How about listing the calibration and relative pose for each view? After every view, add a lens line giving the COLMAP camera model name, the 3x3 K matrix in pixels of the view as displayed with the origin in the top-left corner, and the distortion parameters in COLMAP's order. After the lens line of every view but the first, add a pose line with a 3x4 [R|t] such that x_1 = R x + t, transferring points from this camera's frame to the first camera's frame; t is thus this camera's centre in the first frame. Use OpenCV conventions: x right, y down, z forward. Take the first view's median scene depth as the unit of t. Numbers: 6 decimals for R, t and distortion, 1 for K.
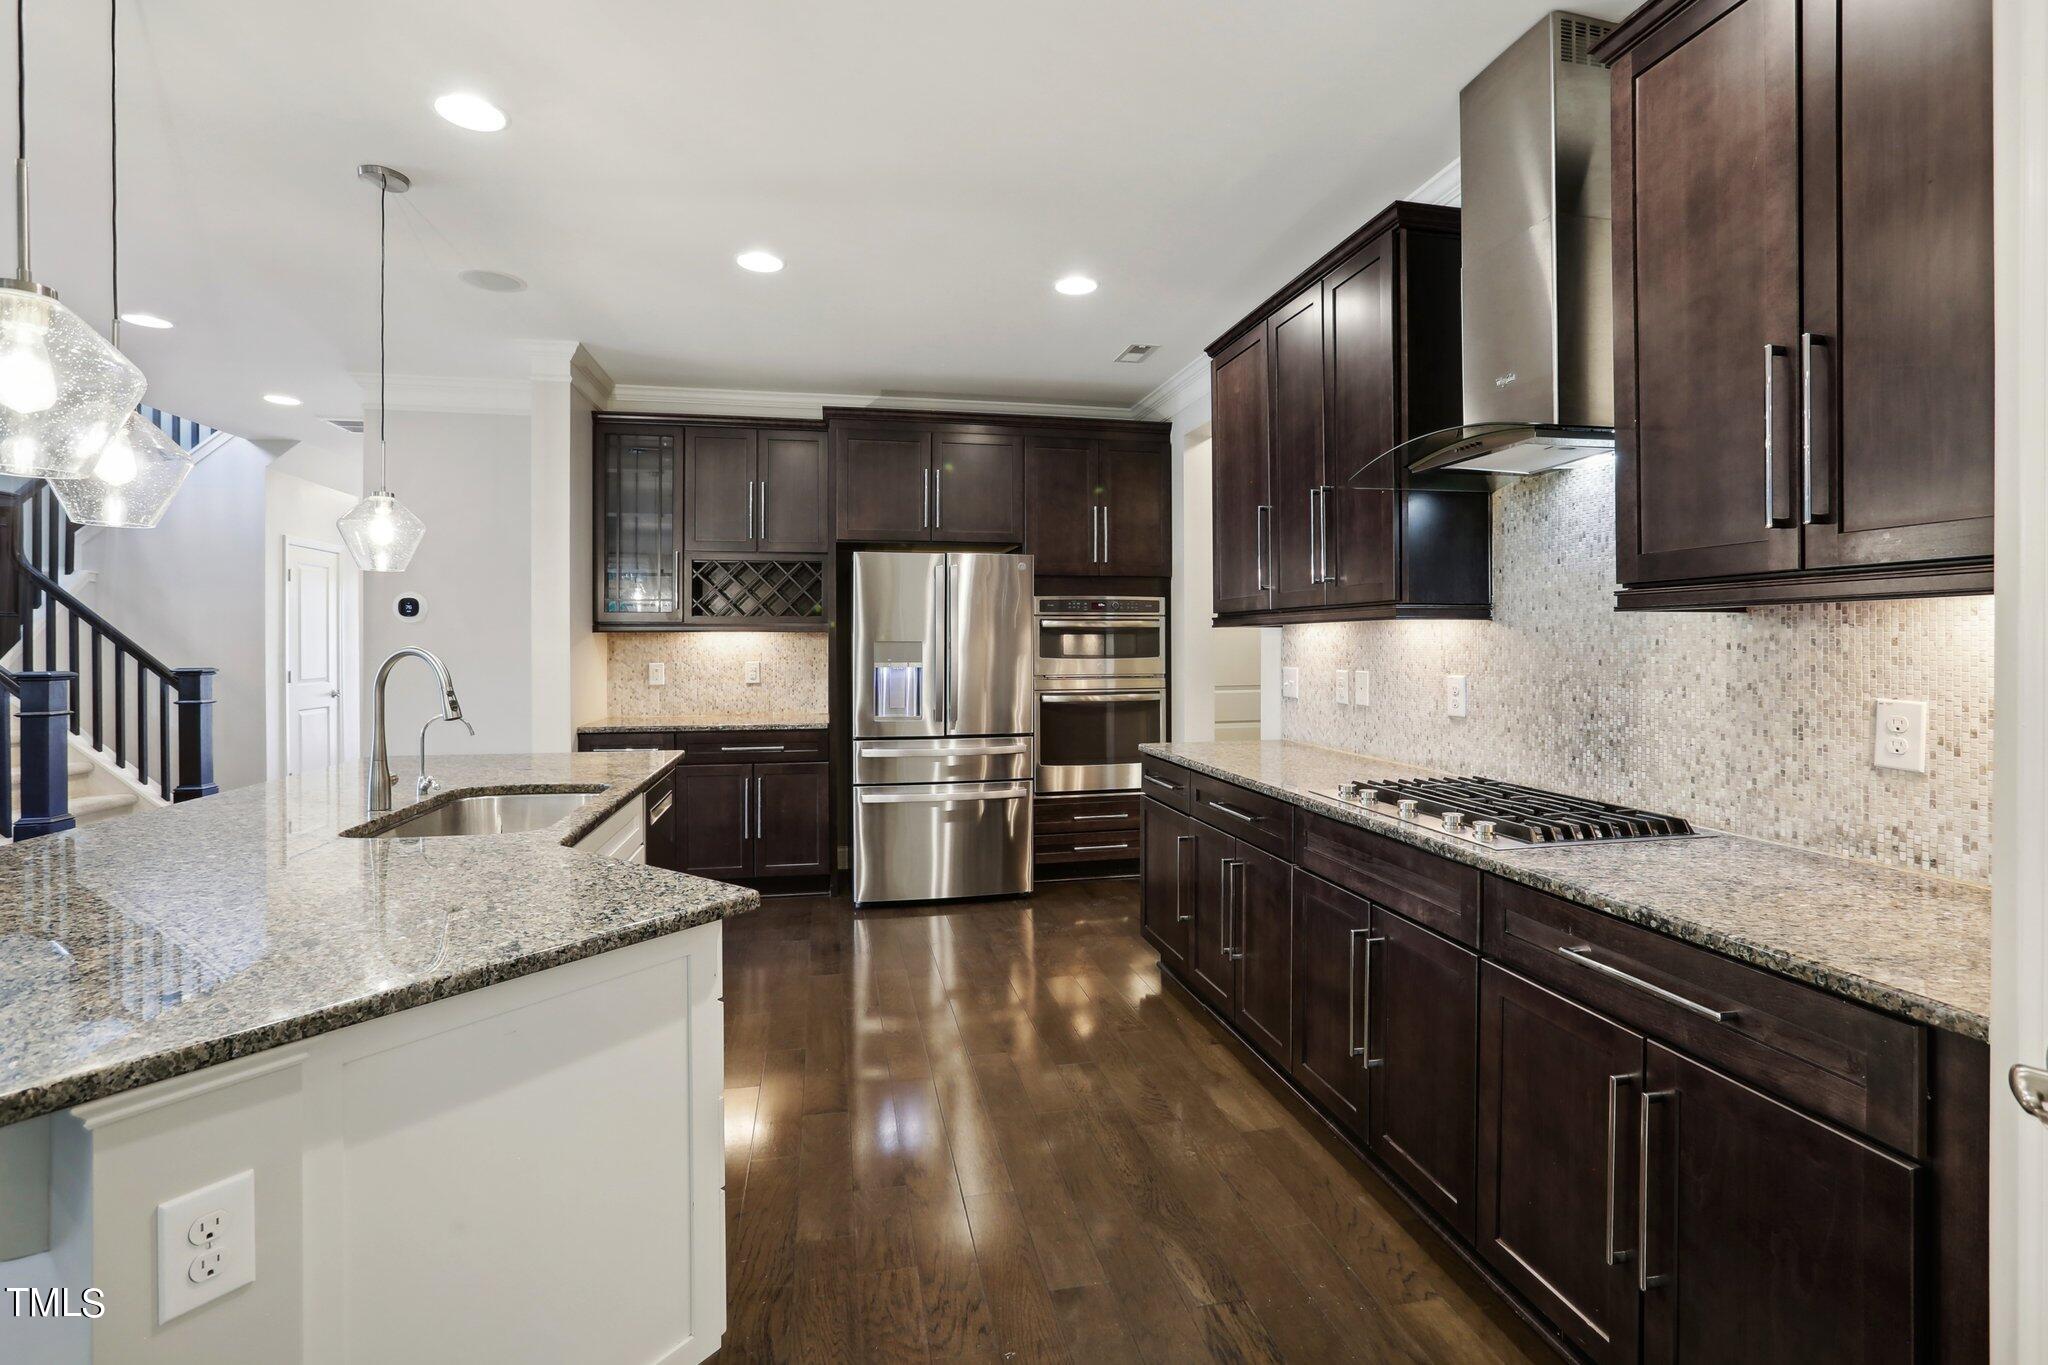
lens RADIAL K [[946.7, 0, 1031.3], [0, 946.7, 651.6], [0, 0, 1]] dist [-0.046202, 0.028987]
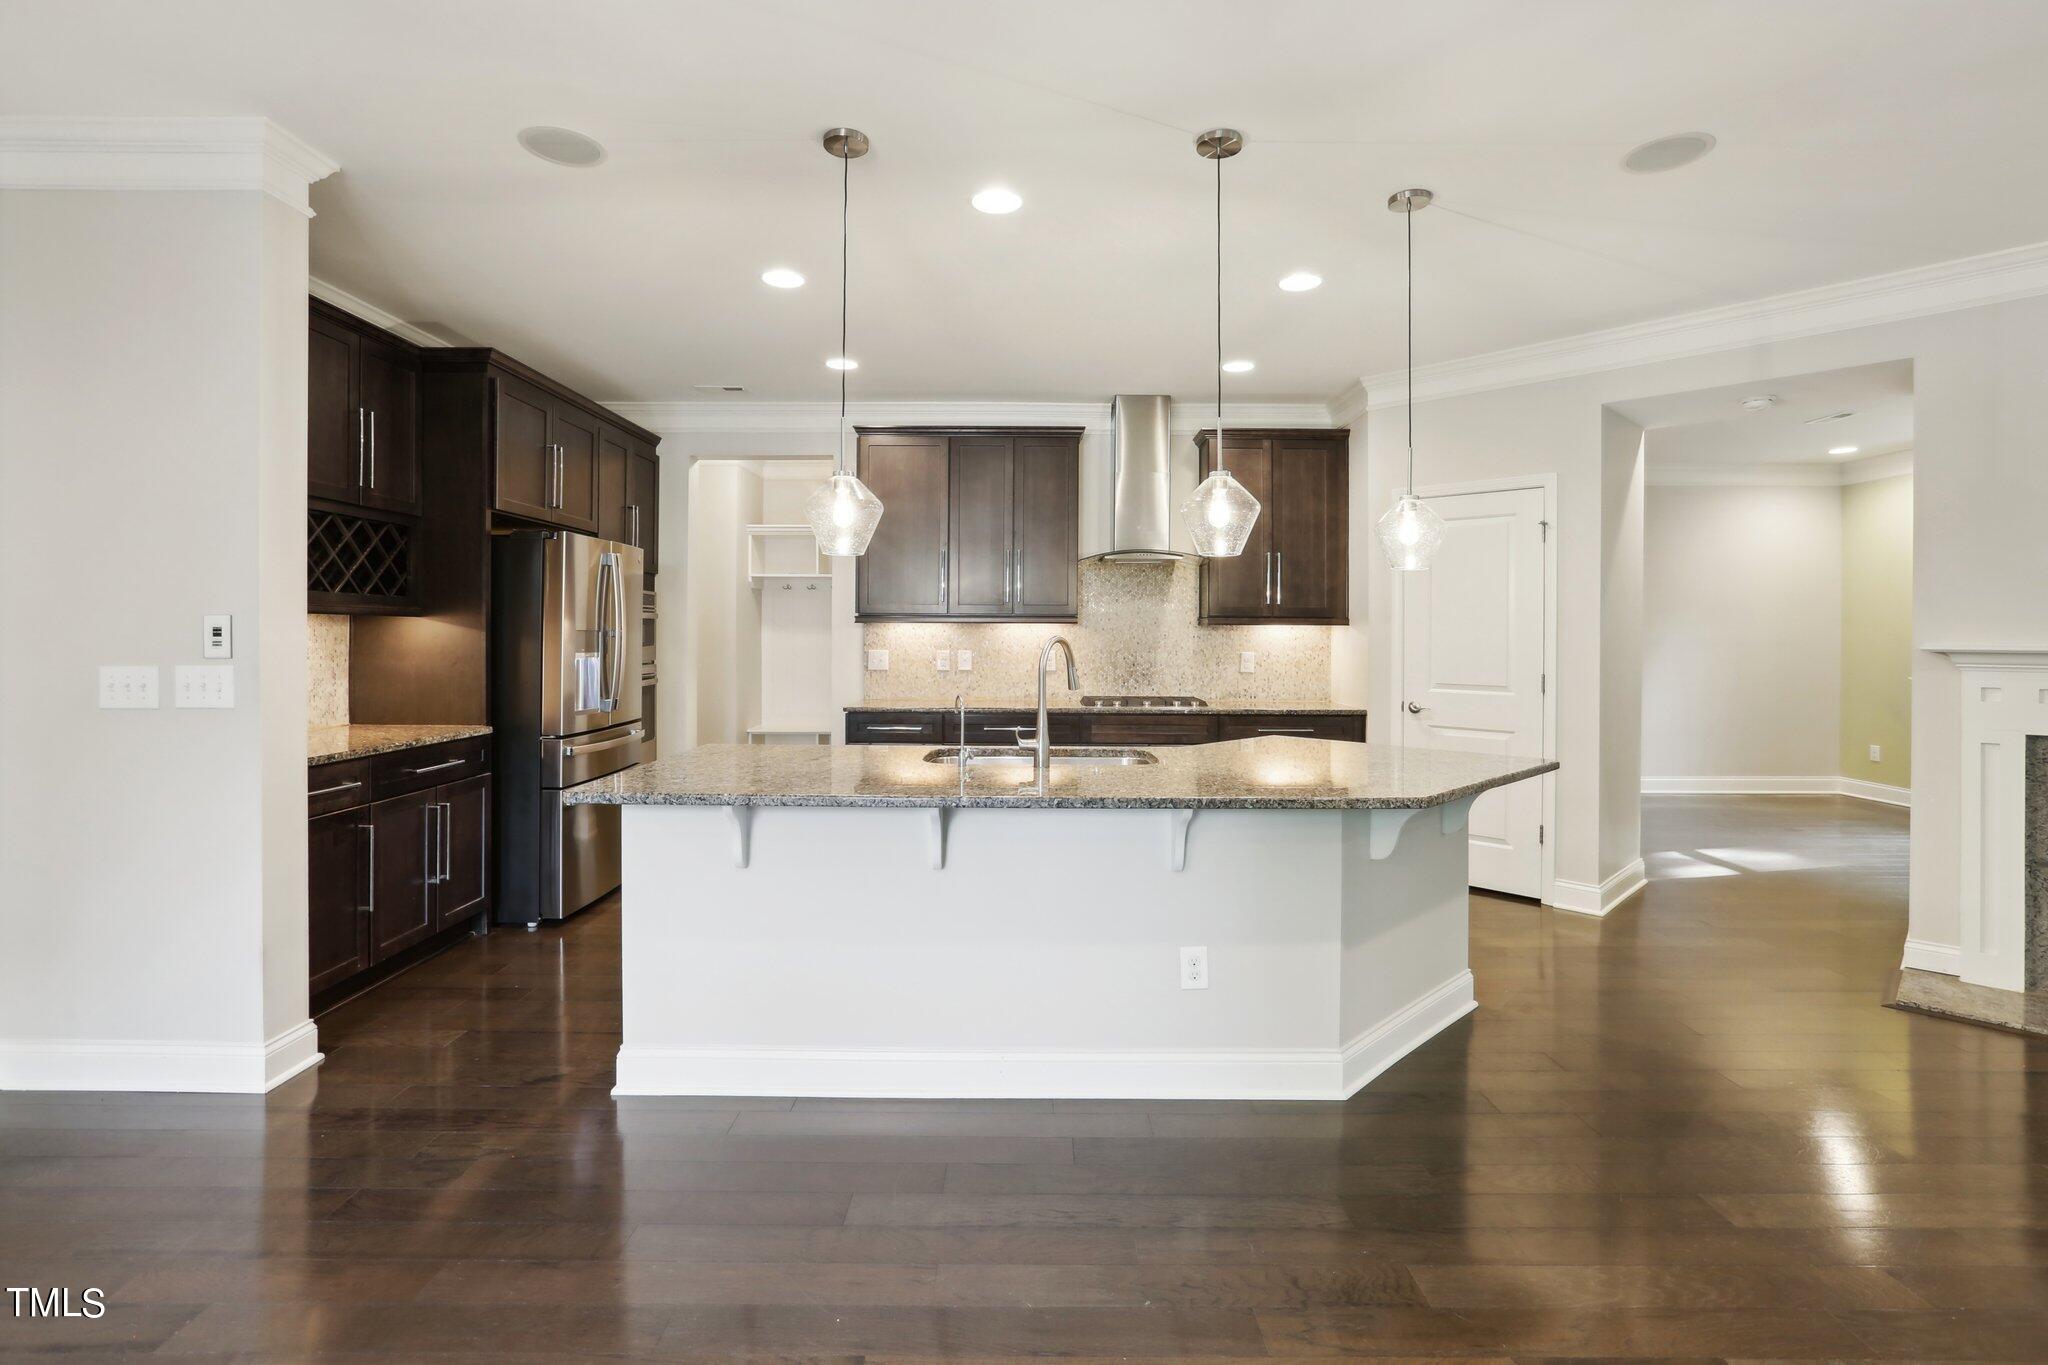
lens RADIAL K [[946.7, 0, 1031.3], [0, 946.7, 651.6], [0, 0, 1]] dist [-0.046202, 0.028987]
pose [[0.211186, -0.015359, 0.977325, -1.348366], [0.001954, 0.999881, 0.015291, -0.003743], [-0.977444, -0.001320, 0.211191, 0.515627]]
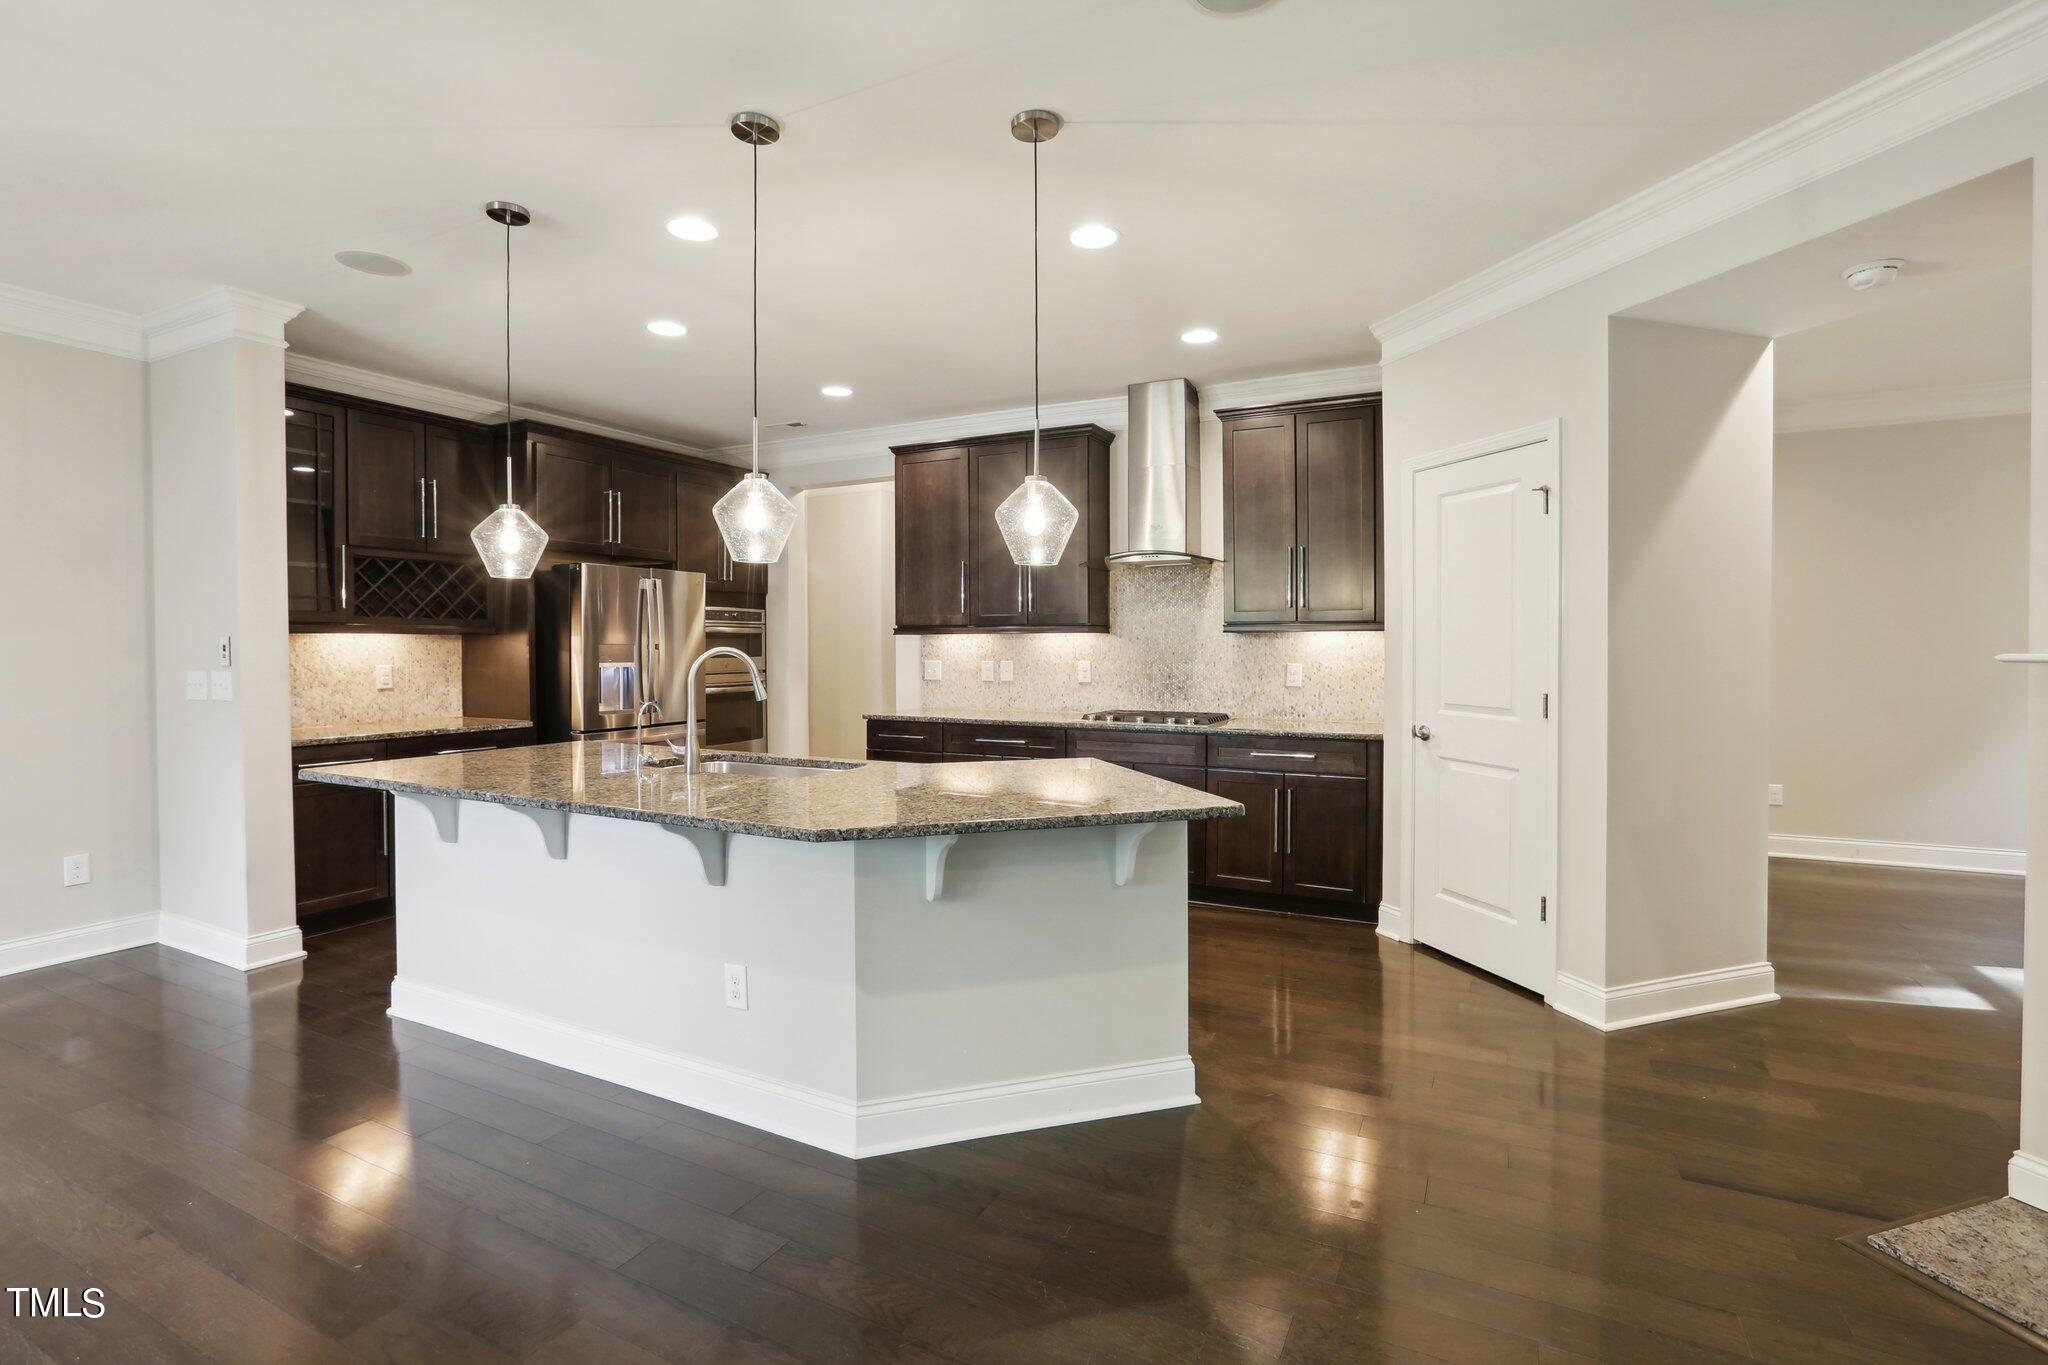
lens RADIAL K [[937.4, 0, 1025.7], [0, 937.4, 675.5], [0, 0, 1]] dist [-0.024943, 0.000448]
pose [[0.626367, -0.025014, 0.779127, -0.988419], [0.007229, 0.999628, 0.026281, 0.001814], [-0.779495, -0.010829, 0.626315, -0.114741]]
